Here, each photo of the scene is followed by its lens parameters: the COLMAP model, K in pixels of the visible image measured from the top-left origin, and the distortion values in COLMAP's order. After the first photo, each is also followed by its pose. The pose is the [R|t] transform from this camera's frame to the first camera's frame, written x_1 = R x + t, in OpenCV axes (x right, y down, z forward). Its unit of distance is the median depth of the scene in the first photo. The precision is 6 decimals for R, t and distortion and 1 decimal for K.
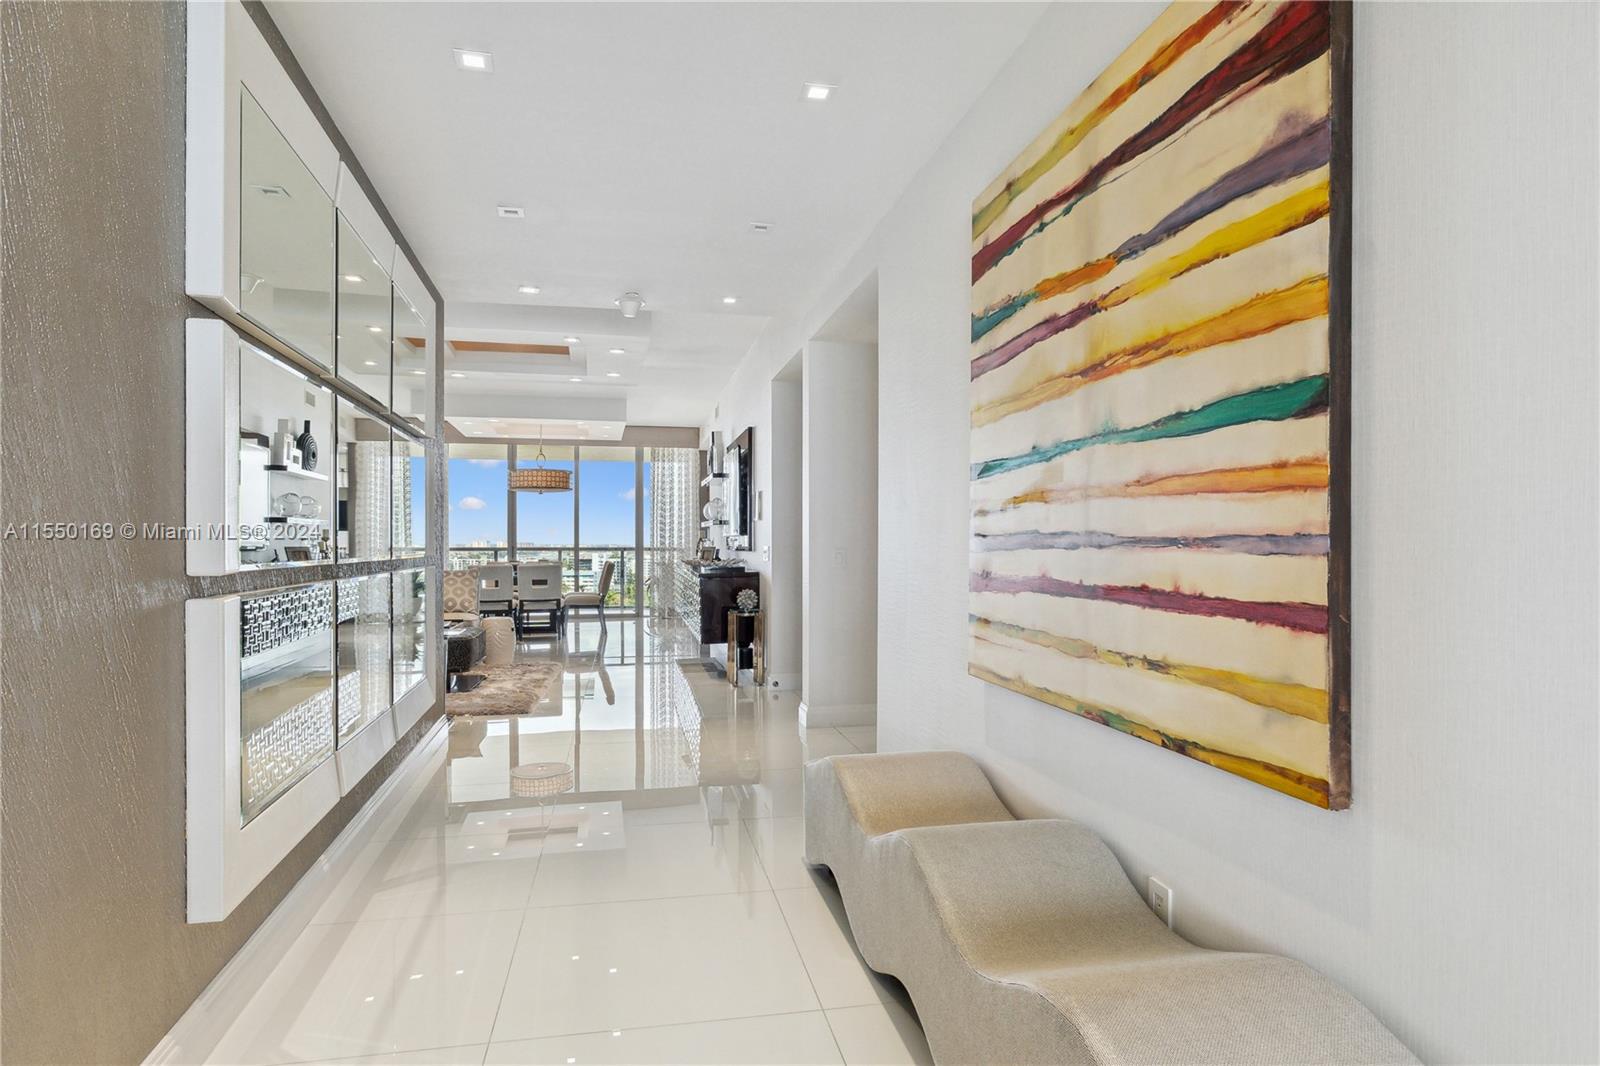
lens RADIAL K [[887.3, 0, 826.0], [0, 887.3, 564.8], [0, 0, 1]] dist [0.001271, 0.000004]
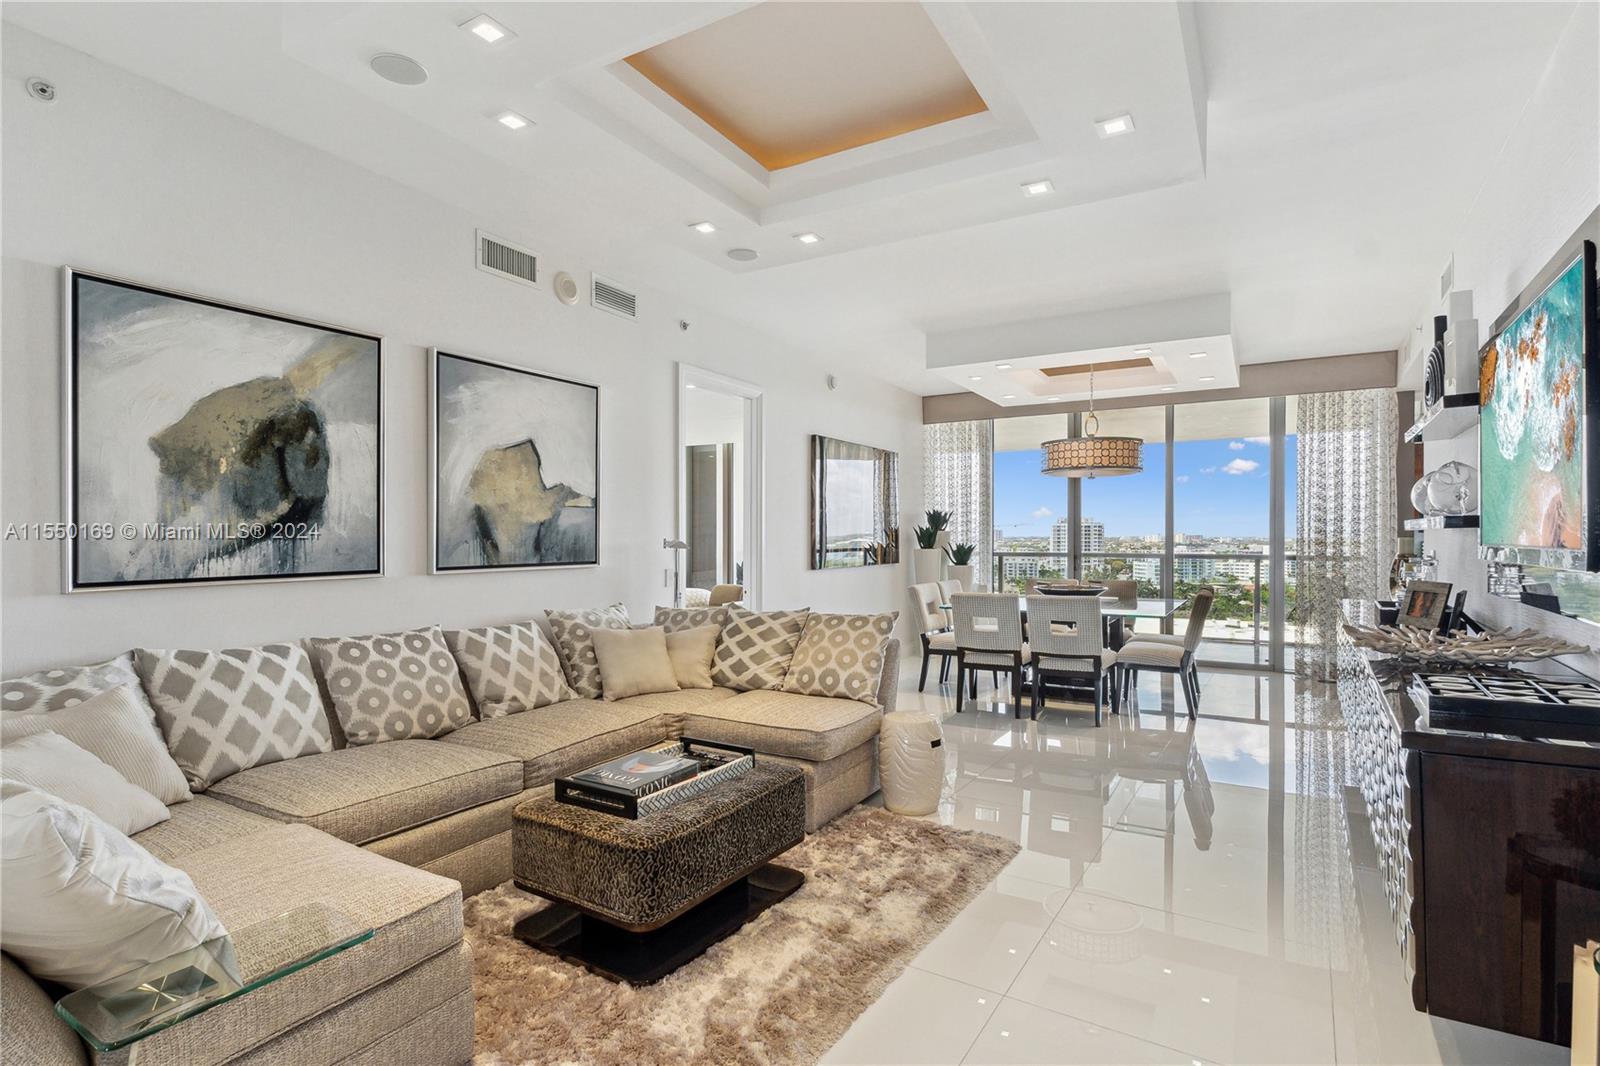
lens RADIAL K [[775.0, 0, 805.9], [0, 775.0, 532.3], [0, 0, 1]] dist [0.002677, 0.000273]
pose [[0.702795, -0.003024, -0.711386, -0.063804], [-0.017157, 0.999628, -0.021198, -0.024683], [0.711186, 0.027103, 0.702482, 0.440011]]
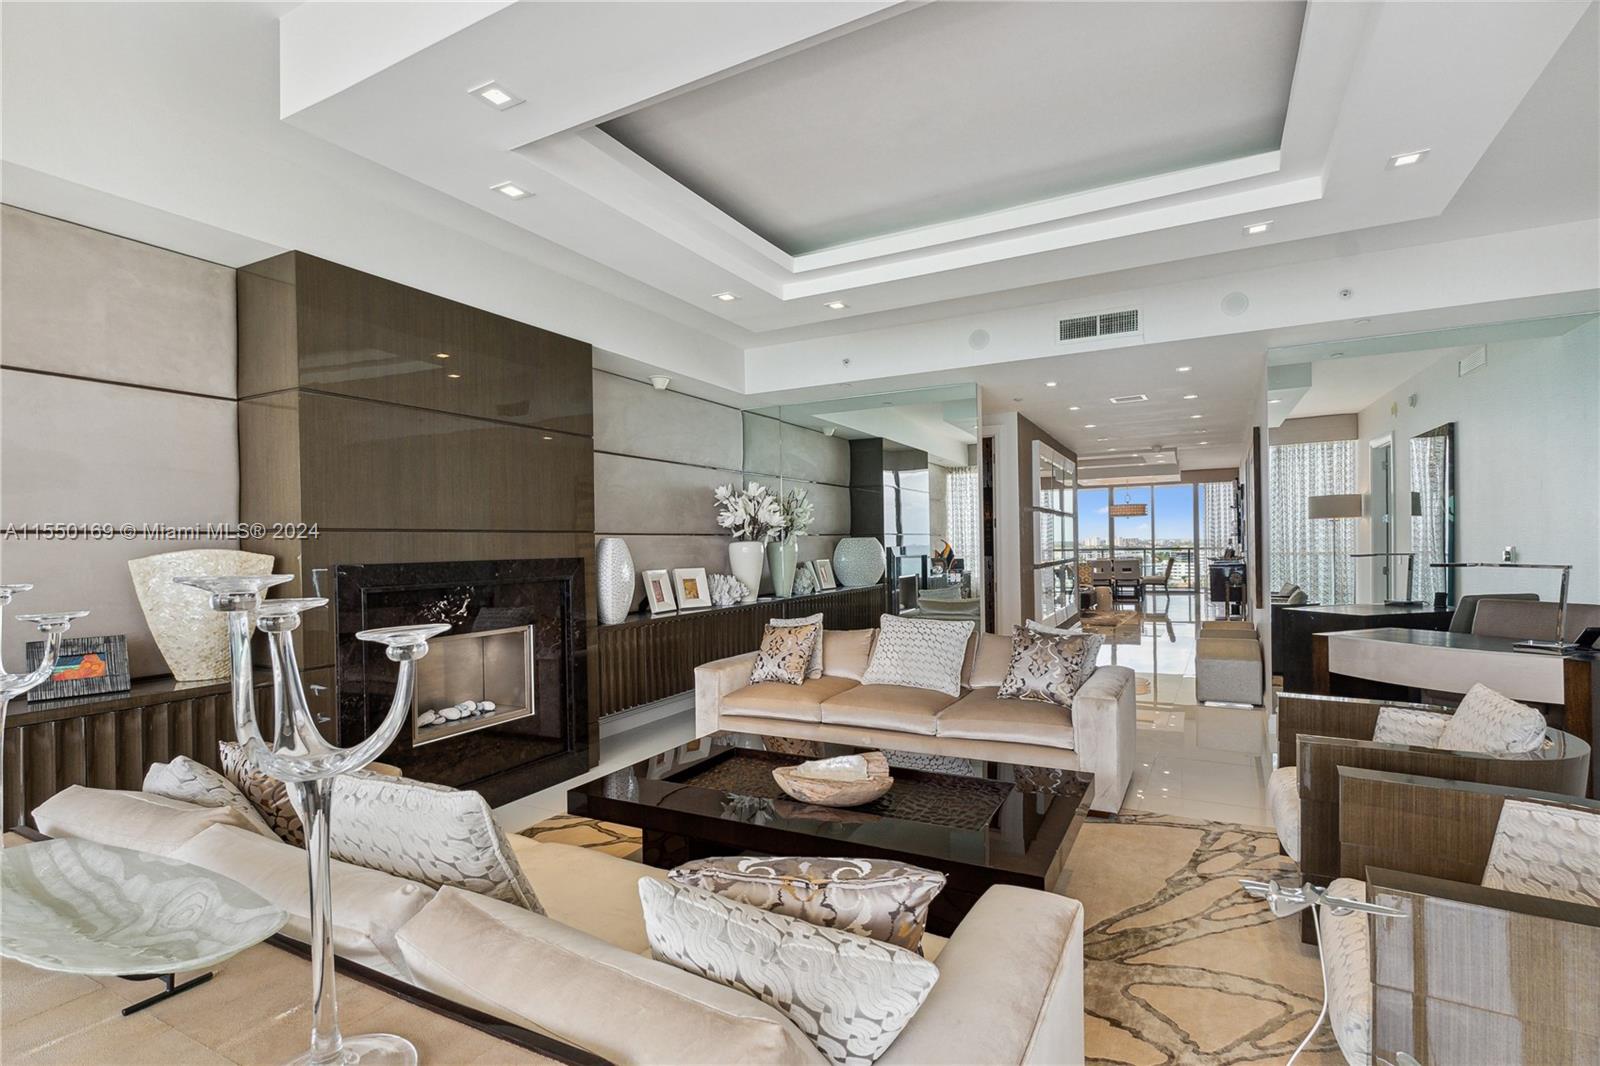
lens RADIAL K [[775.0, 0, 804.0], [0, 775.0, 540.8], [0, 0, 1]] dist [0.002677, 0.000273]
pose [[0.747157, -0.017874, -0.664407, 0.200012], [0.002363, 0.999703, -0.024237, -0.001551], [0.664643, 0.016539, 0.746978, -0.520752]]
